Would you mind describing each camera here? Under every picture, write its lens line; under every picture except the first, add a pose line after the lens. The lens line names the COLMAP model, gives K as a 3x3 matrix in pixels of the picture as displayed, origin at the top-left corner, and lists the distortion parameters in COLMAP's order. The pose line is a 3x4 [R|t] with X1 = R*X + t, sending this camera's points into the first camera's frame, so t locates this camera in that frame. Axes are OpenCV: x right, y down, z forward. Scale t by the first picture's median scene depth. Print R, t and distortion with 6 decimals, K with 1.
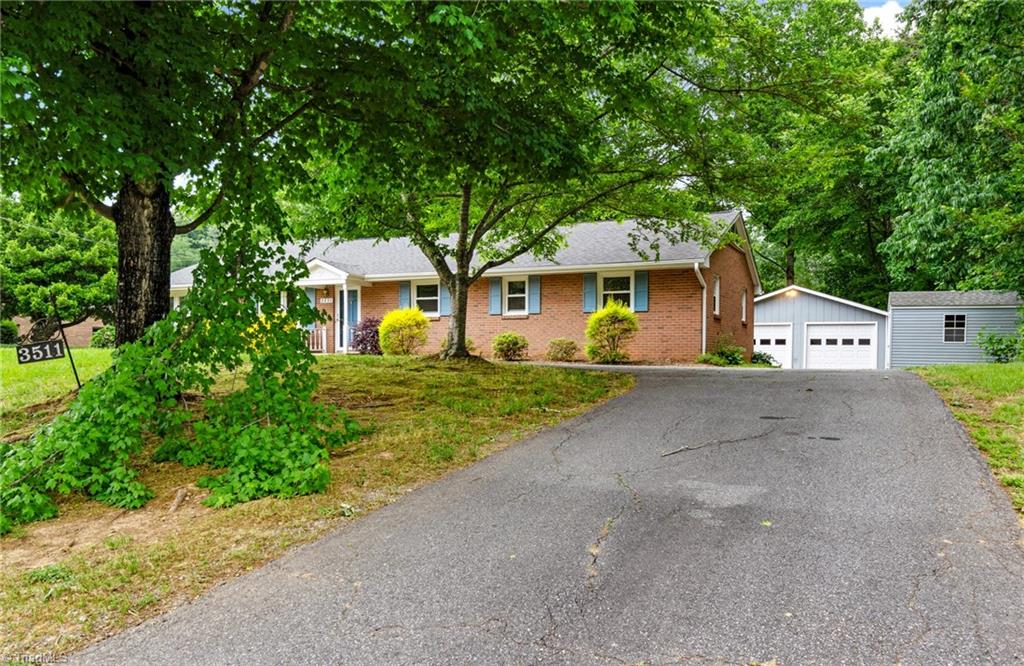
lens RADIAL K [[720.0, 0, 511.4], [0, 720.0, 340.8], [0, 0, 1]] dist [-0.004755, 0.001042]
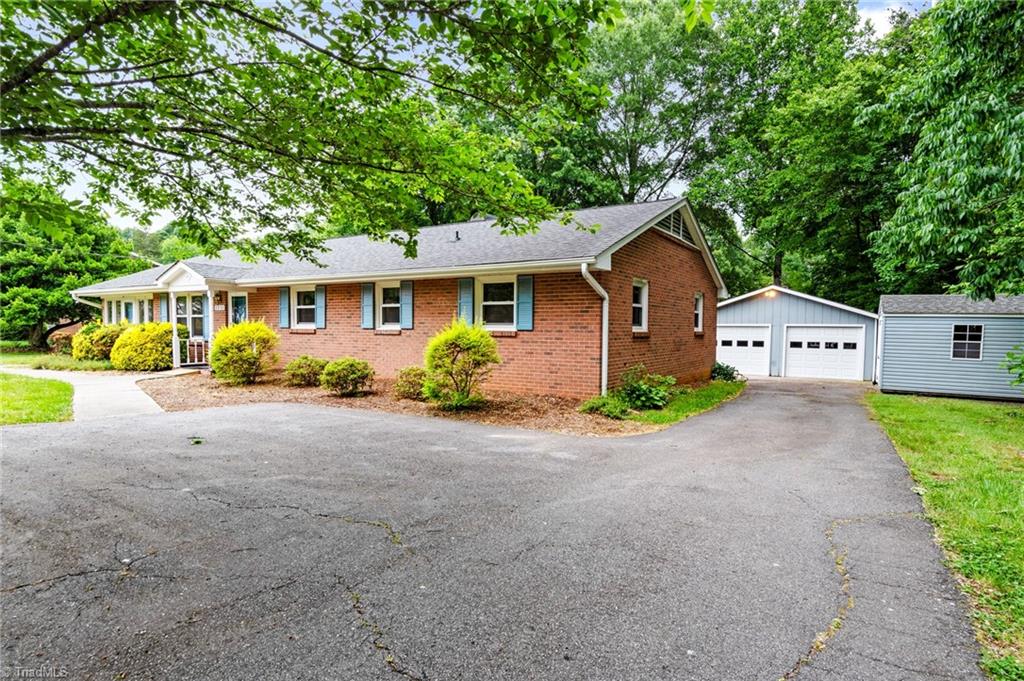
lens RADIAL K [[553.9, 0, 509.3], [0, 553.9, 337.2], [0, 0, 1]] dist [0.004106, 0.001038]
pose [[0.995069, 0.005747, -0.099021, 0.168032], [-0.003443, 0.999720, 0.023430, -0.035433], [0.099128, -0.022974, 0.994809, 0.330173]]
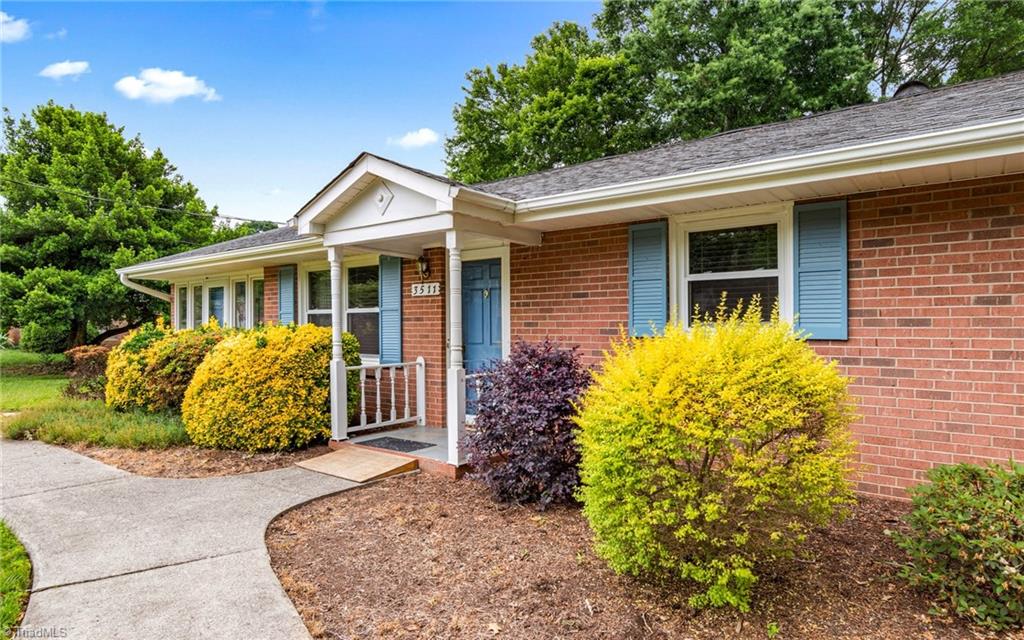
lens RADIAL K [[613.8, 0, 521.1], [0, 613.8, 314.1], [0, 0, 1]] dist [0.025665, -0.003228]
pose [[0.975532, -0.005744, -0.219782, -0.131296], [0.001597, 0.999817, -0.019042, -0.035171], [0.219852, 0.018225, 0.975363, 0.669260]]
